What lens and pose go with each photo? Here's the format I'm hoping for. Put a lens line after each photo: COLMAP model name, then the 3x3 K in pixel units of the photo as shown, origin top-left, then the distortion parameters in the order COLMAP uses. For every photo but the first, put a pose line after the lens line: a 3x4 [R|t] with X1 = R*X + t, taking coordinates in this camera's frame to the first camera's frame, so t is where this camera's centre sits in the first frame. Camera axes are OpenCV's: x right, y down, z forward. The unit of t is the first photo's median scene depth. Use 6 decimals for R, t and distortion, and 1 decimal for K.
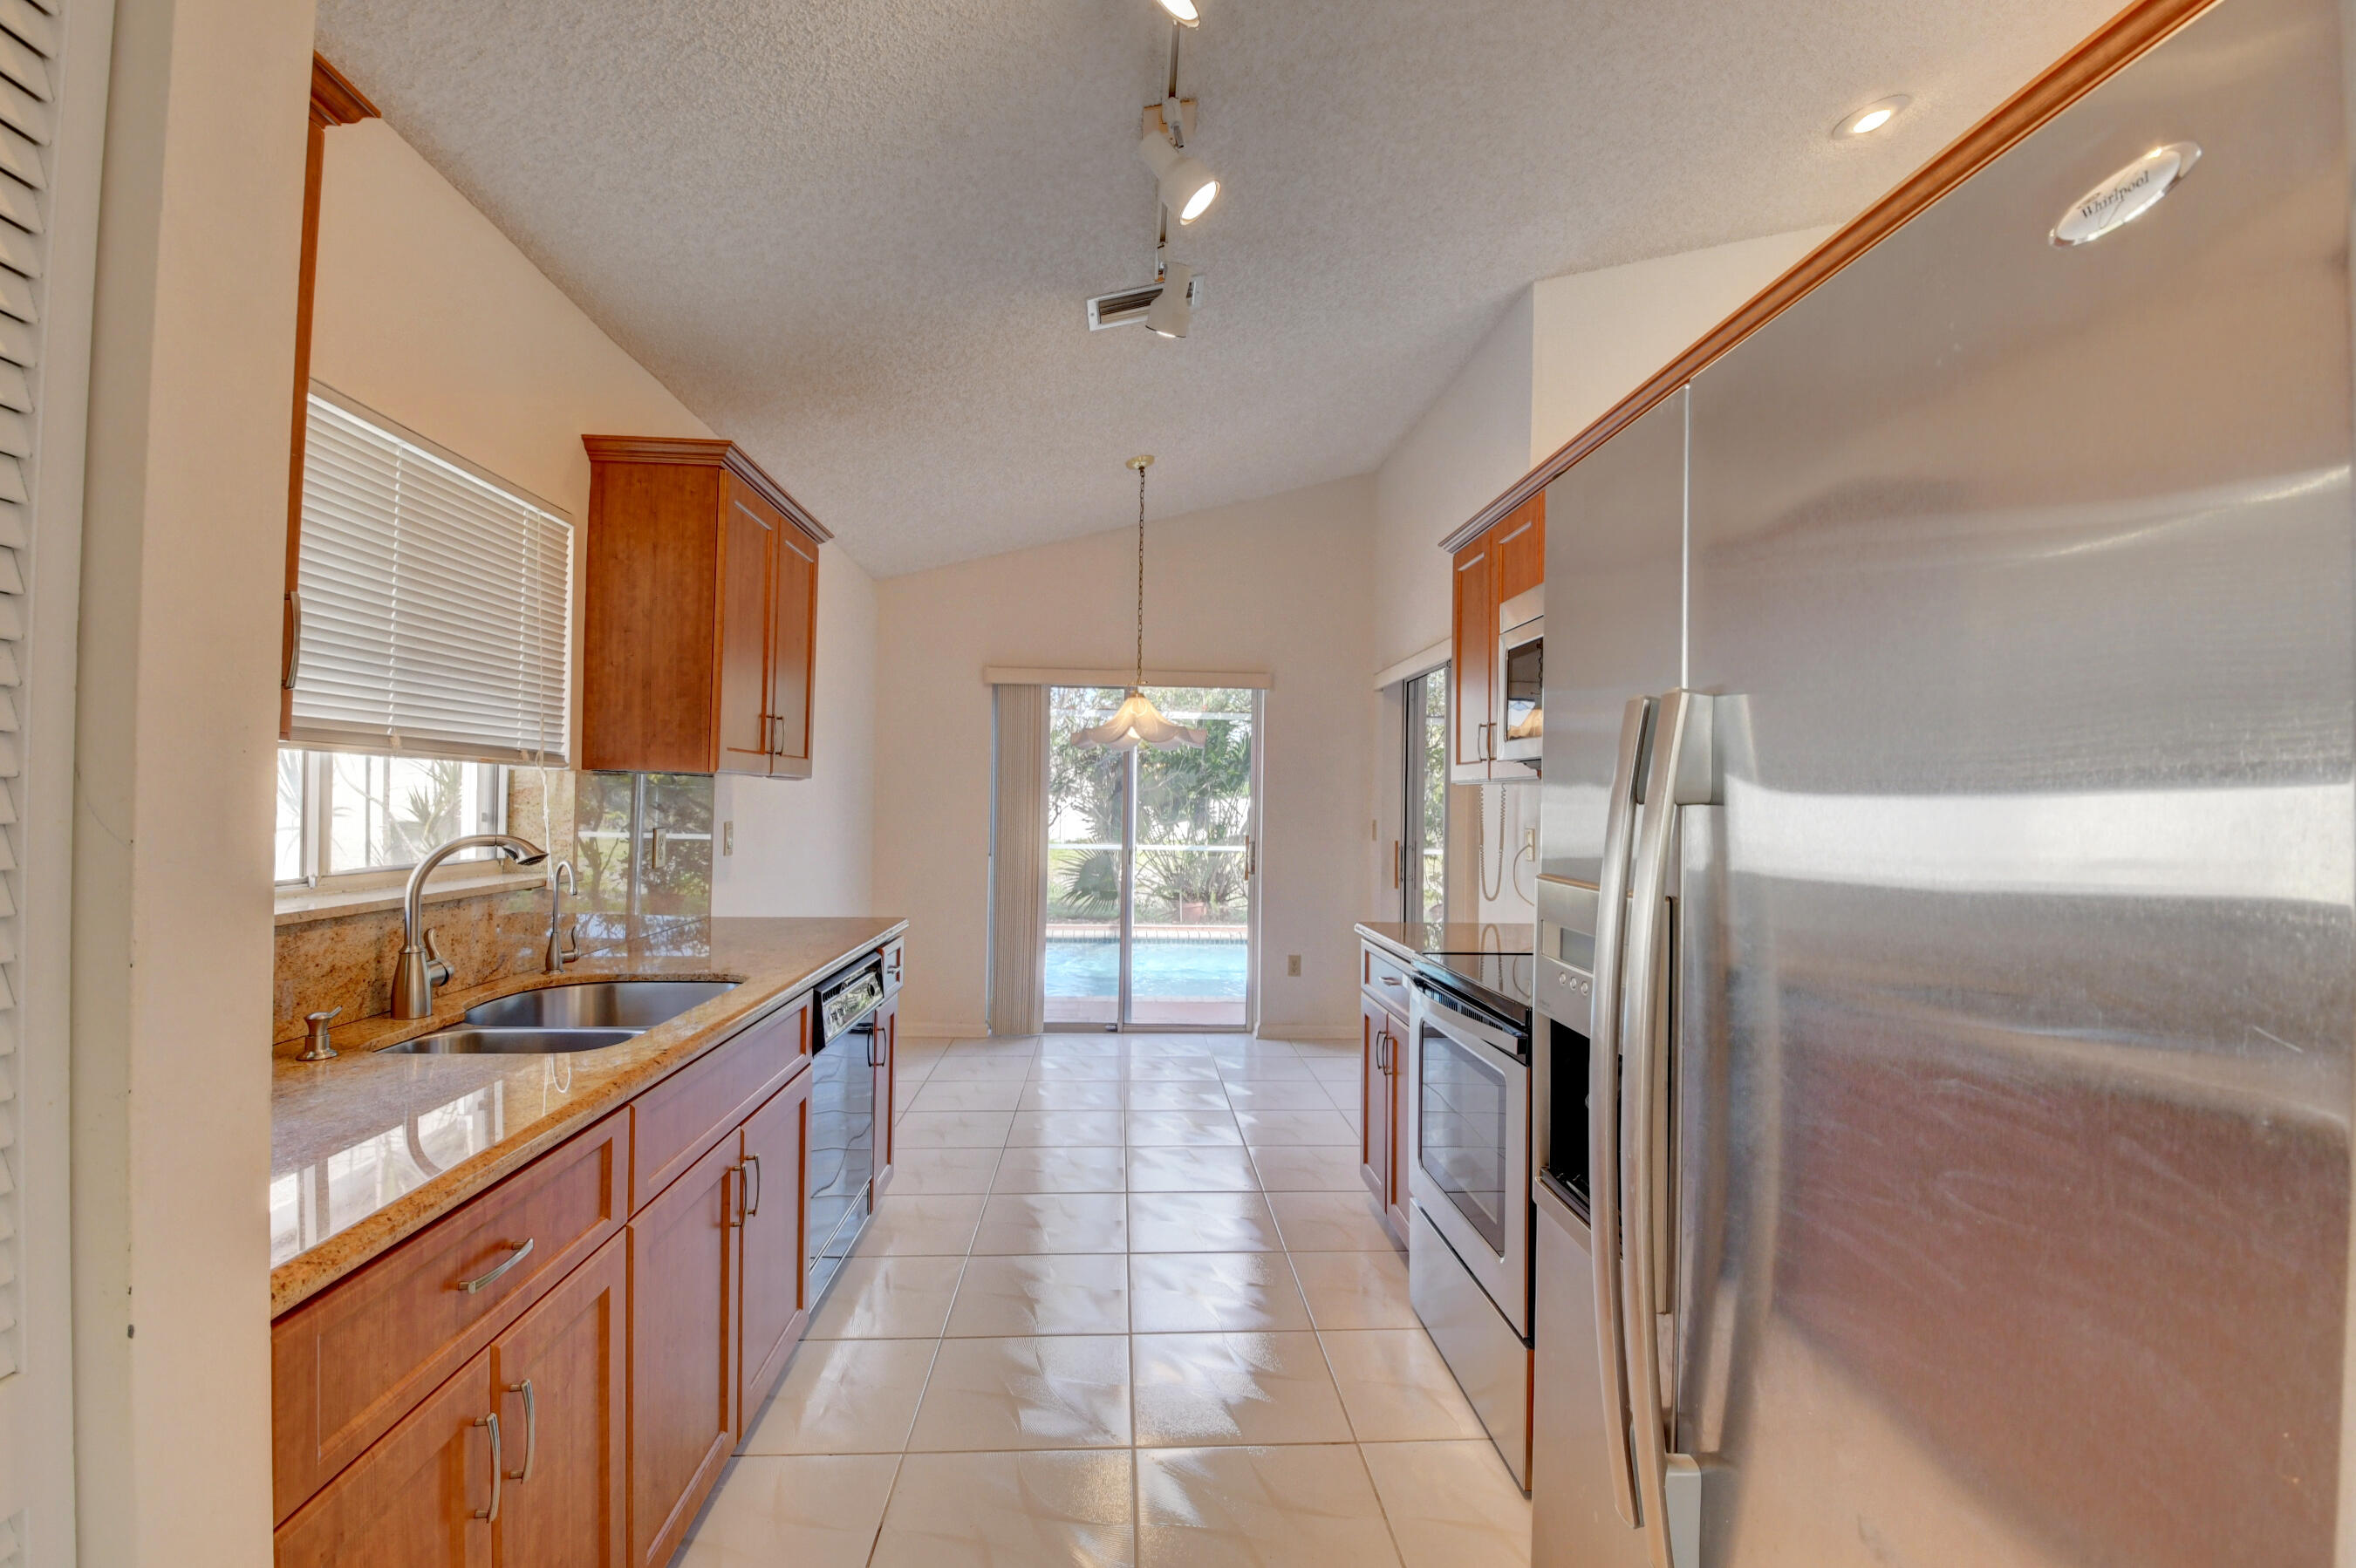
lens RADIAL K [[1031.0, 0, 1173.3], [0, 1031.0, 781.6], [0, 0, 1]] dist [-0.012126, -0.001400]
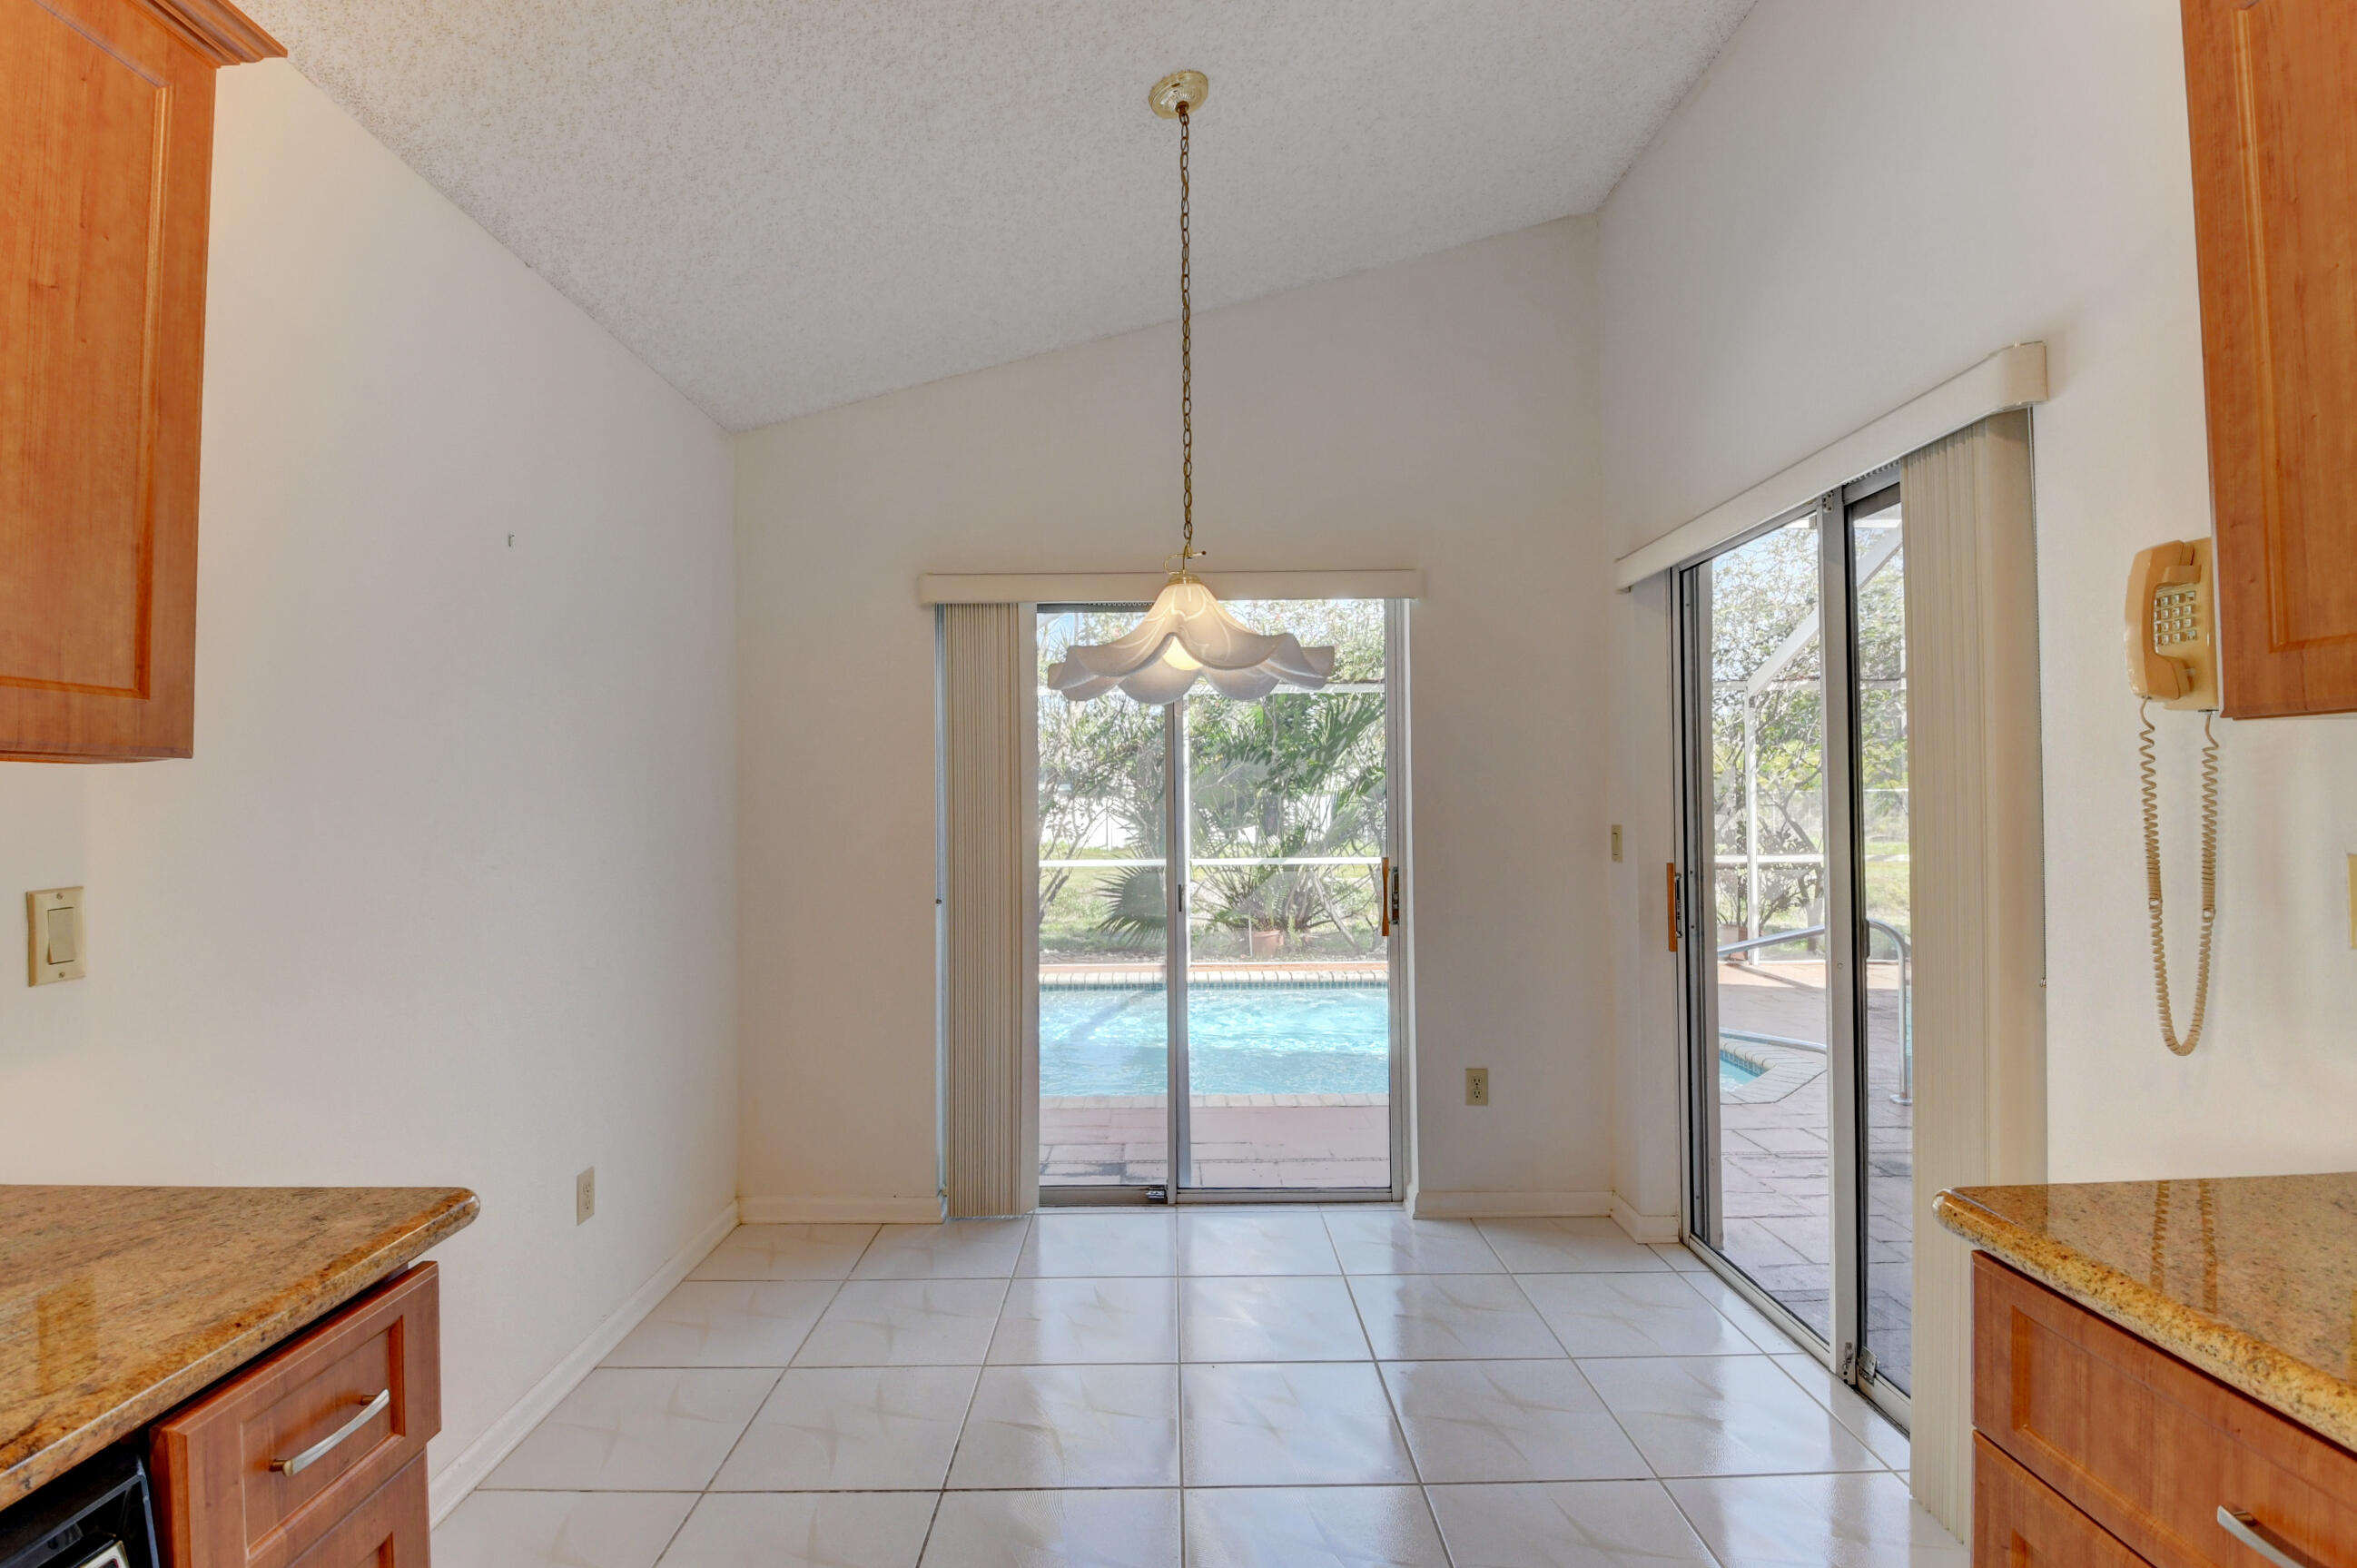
lens RADIAL K [[1031.6, 0, 1170.6], [0, 1031.6, 785.6], [0, 0, 1]] dist [-0.012126, -0.001400]
pose [[0.998244, -0.024135, -0.054089, -0.008256], [0.024237, 0.999705, 0.001233, 0.005806], [0.054043, -0.002542, 0.998535, 0.238915]]
